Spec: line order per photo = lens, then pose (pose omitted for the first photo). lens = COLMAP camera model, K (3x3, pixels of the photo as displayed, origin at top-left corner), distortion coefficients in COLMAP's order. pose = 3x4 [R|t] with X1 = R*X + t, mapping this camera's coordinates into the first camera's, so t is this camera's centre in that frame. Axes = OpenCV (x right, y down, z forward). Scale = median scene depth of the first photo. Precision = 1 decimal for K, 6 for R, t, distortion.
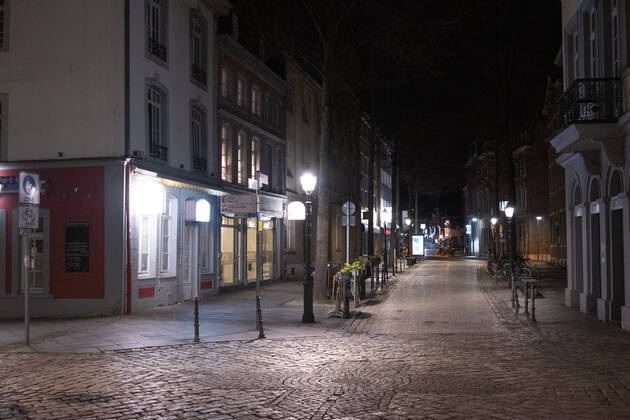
lens RADIAL K [[752.5, 0, 316.0], [0, 752.5, 206.9], [0, 0, 1]] dist [-0.039753, 0.000000]
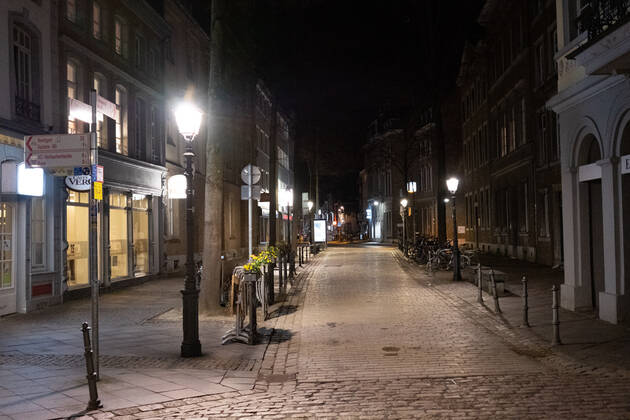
lens RADIAL K [[752.5, 0, 317.5], [0, 752.5, 213.9], [0, 0, 1]] dist [-0.039753, 0.000000]
pose [[0.989245, -0.011455, 0.145822, 0.002143], [0.007764, 0.999636, 0.025850, 0.016859], [-0.146065, -0.024440, 0.988973, 0.252340]]
